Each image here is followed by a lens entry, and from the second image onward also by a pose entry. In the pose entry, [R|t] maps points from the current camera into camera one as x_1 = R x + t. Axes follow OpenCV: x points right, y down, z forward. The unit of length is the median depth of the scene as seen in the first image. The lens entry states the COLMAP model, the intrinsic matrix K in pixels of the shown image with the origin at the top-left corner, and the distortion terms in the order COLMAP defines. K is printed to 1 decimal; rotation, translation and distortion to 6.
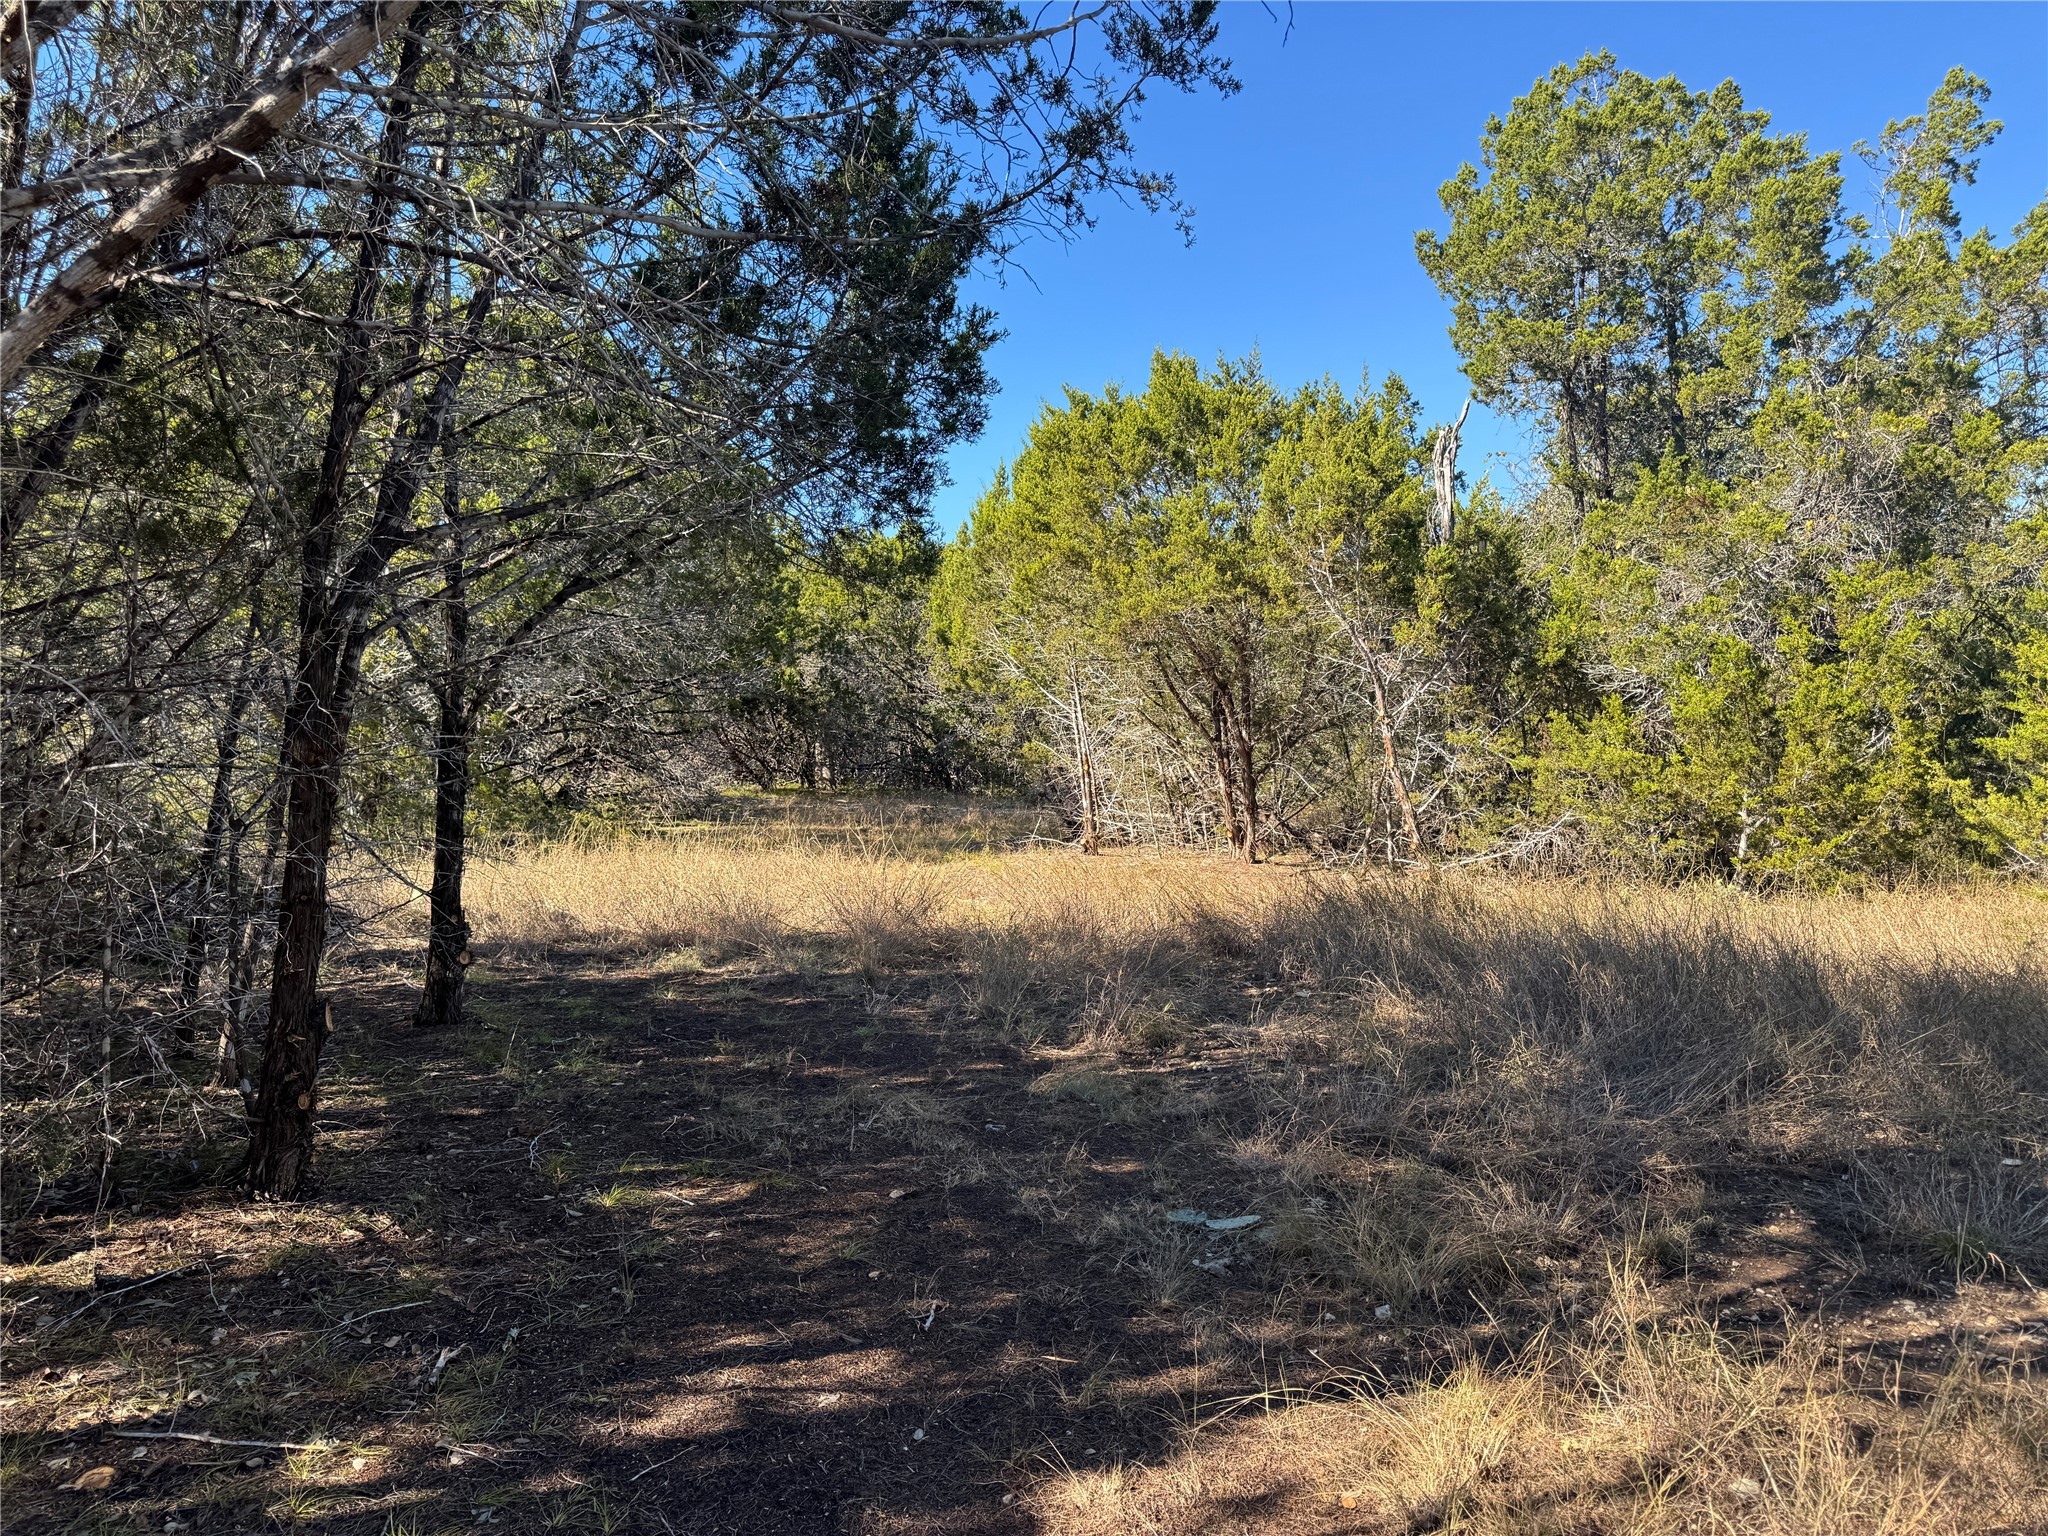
lens RADIAL K [[1458.3, 0, 1024.3], [0, 1458.3, 773.9], [0, 0, 1]] dist [0.069596, -0.087951]
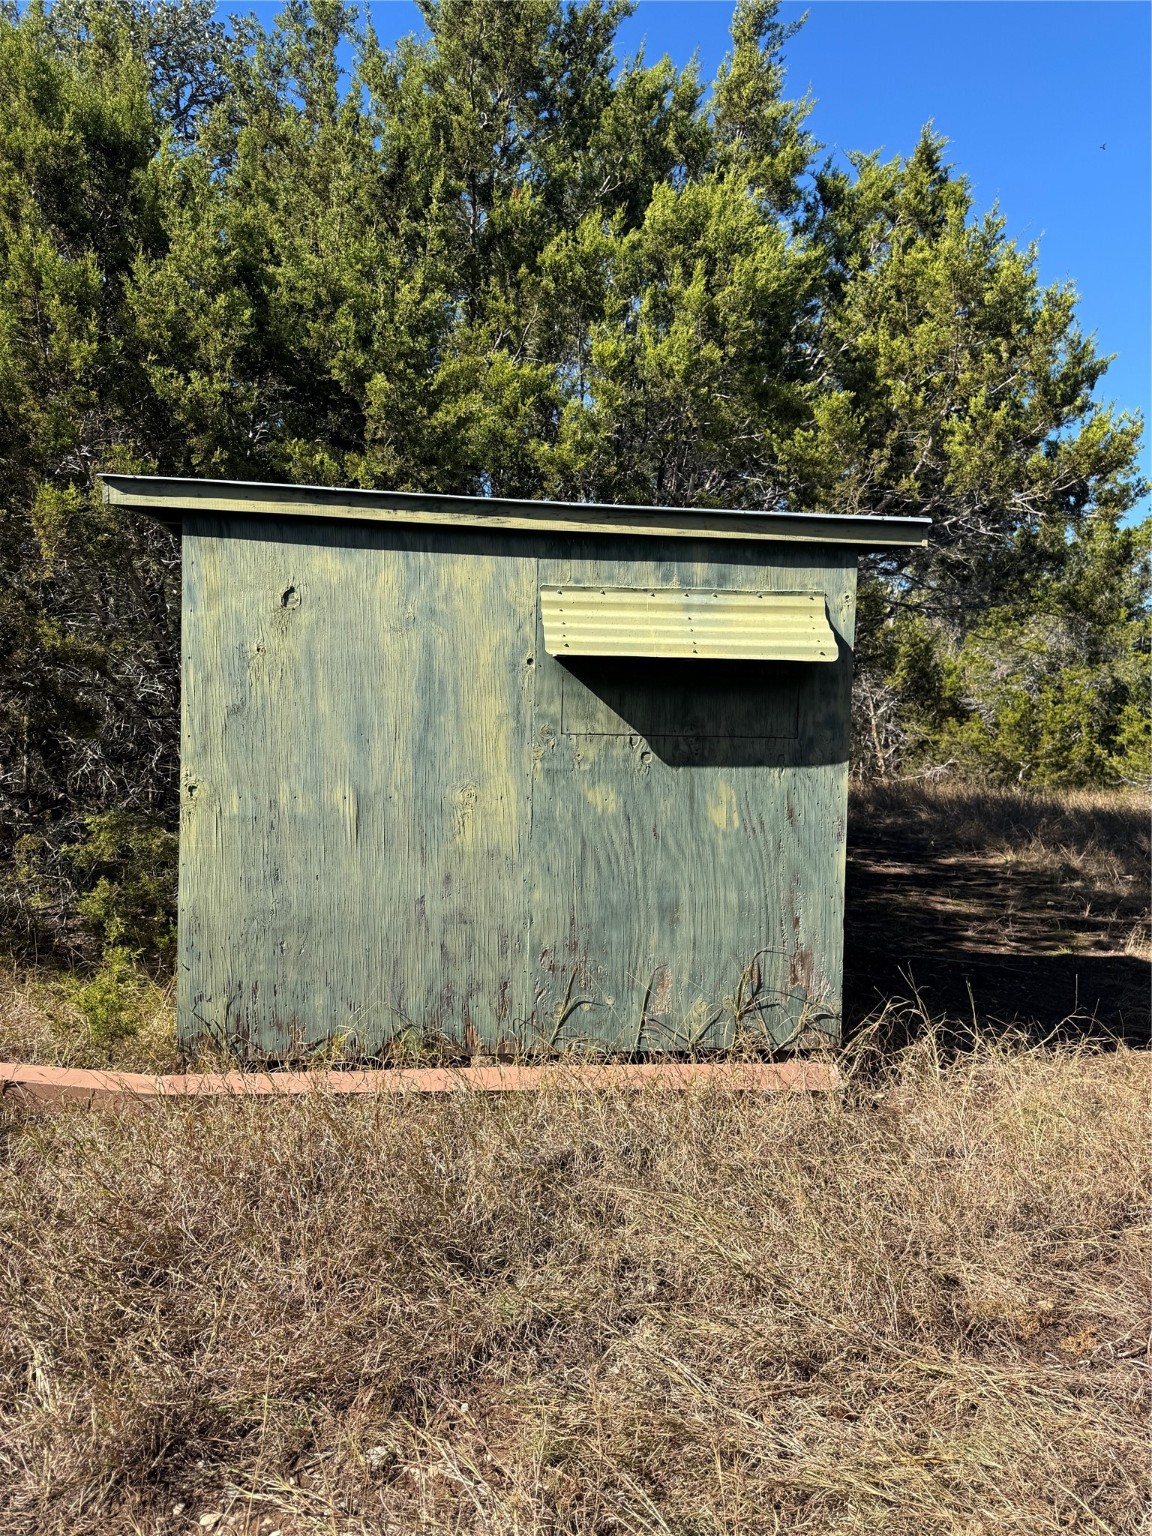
lens RADIAL K [[1089.5, 0, 578.9], [0, 1089.5, 760.6], [0, 0, 1]] dist [0.087503, -0.091960]
pose [[0.992143, 0.042956, 0.117503, -0.438081], [-0.046126, 0.998638, 0.024386, 0.012284], [-0.116295, -0.029614, 0.992773, -0.701907]]
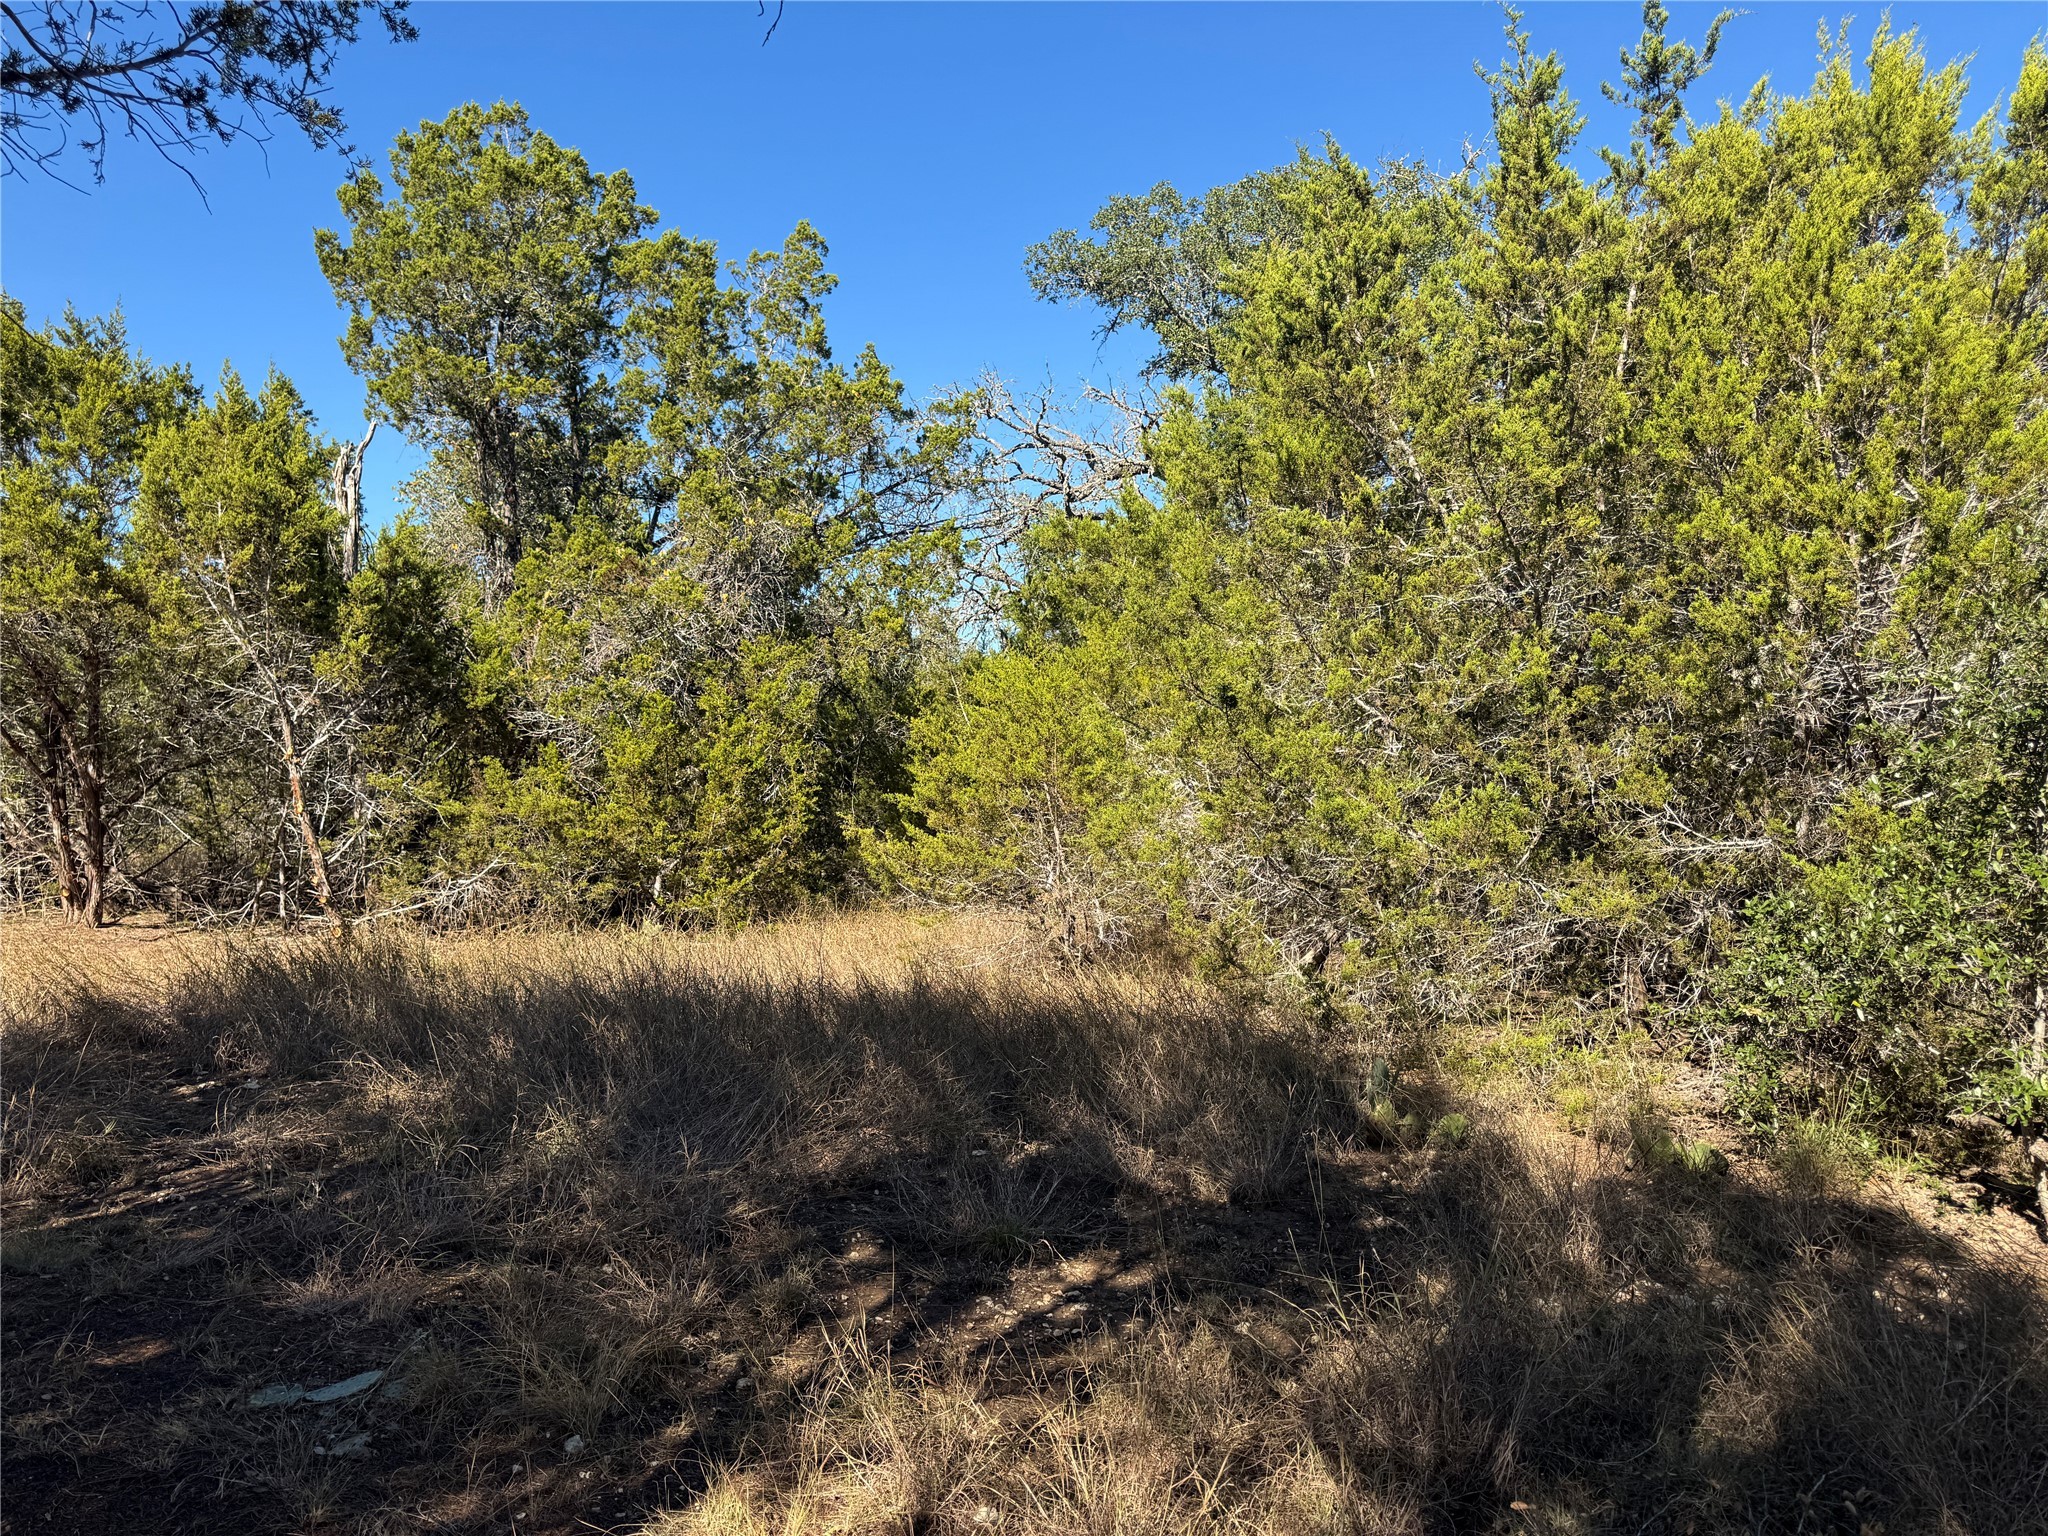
lens RADIAL K [[1452.6, 0, 1024.0], [0, 1452.6, 768.0], [0, 0, 1]] dist [0.087503, -0.091960]
pose [[0.723171, 0.025892, 0.690183, -0.053553], [-0.005383, 0.999478, -0.031855, -0.005411], [-0.690648, 0.019322, 0.722933, 0.044077]]
